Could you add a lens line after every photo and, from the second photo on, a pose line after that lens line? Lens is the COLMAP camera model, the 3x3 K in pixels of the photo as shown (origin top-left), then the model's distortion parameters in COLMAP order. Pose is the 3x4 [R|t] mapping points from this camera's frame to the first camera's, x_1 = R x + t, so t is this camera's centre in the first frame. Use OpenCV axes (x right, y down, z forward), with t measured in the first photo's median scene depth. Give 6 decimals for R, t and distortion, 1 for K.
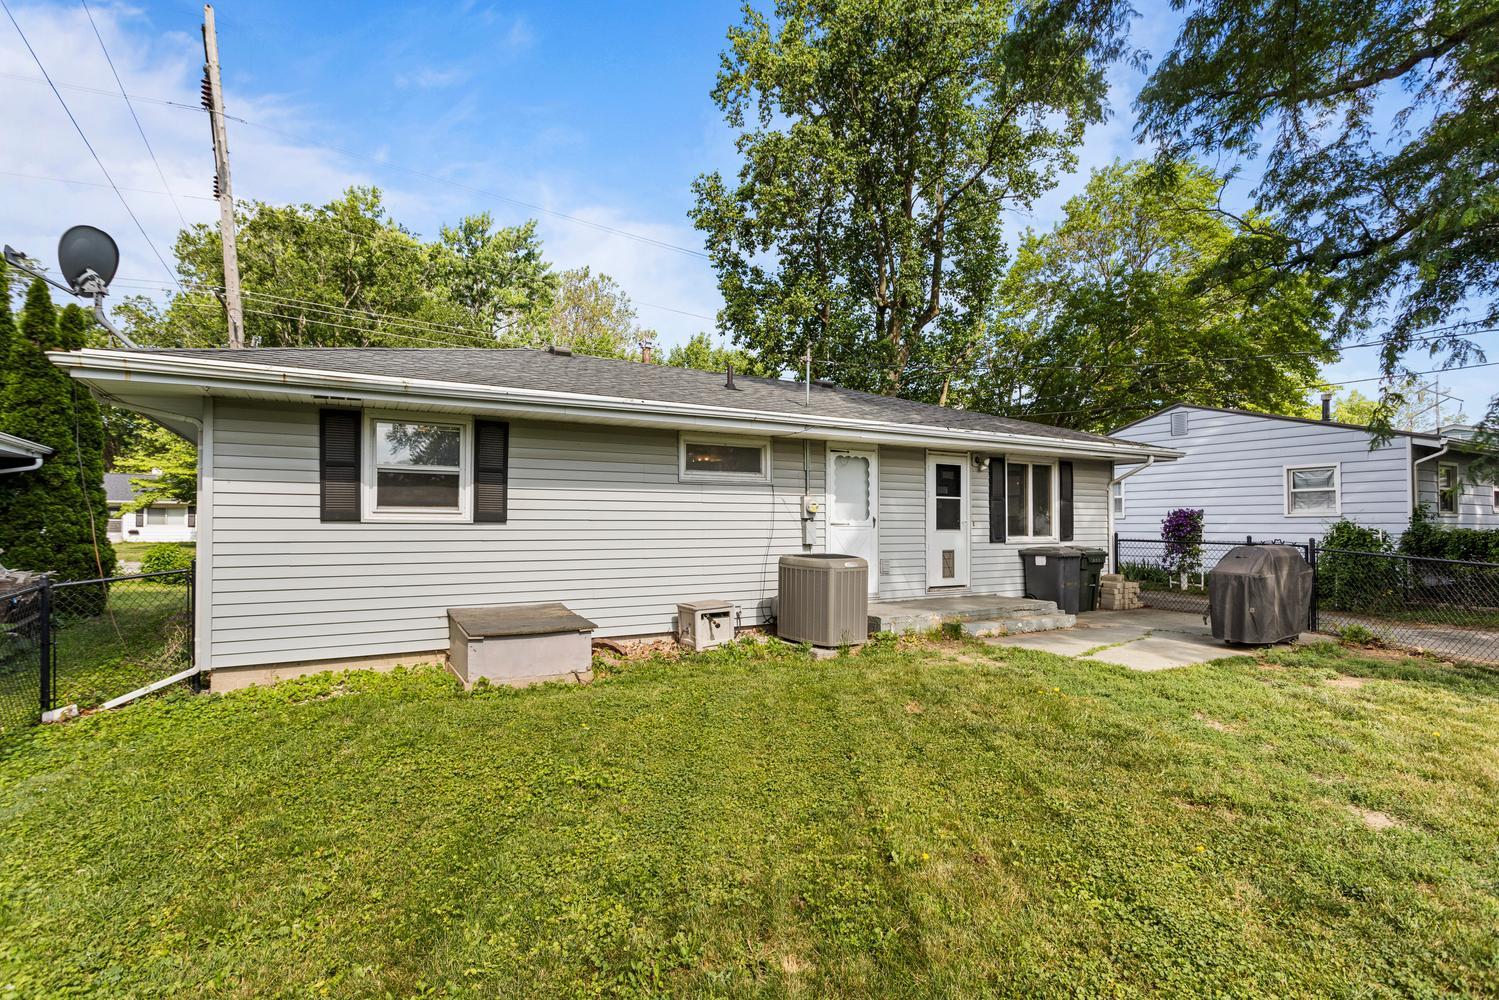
lens RADIAL K [[723.1, 0, 740.1], [0, 723.1, 498.0], [0, 0, 1]] dist [0.001317, 0.000021]
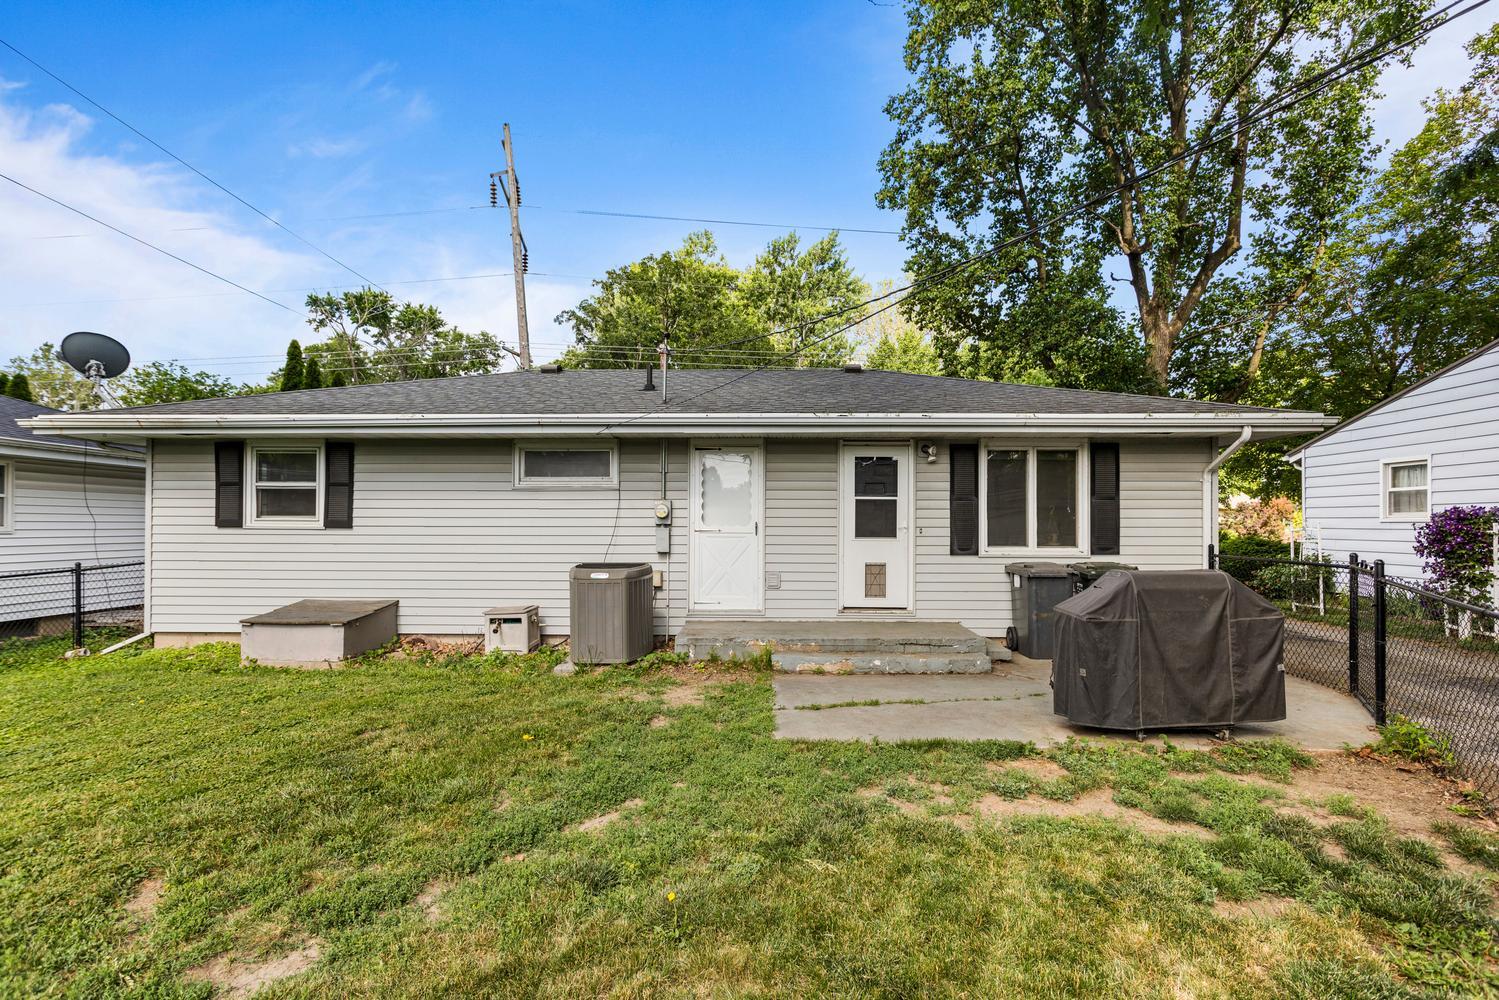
lens RADIAL K [[723.1, 0, 744.9], [0, 723.1, 512.5], [0, 0, 1]] dist [0.001317, 0.000021]
pose [[0.854189, -0.009356, -0.519879, 0.587475], [0.017635, 0.999784, 0.010982, 0.004617], [0.519664, -0.018549, 0.854169, 0.237024]]
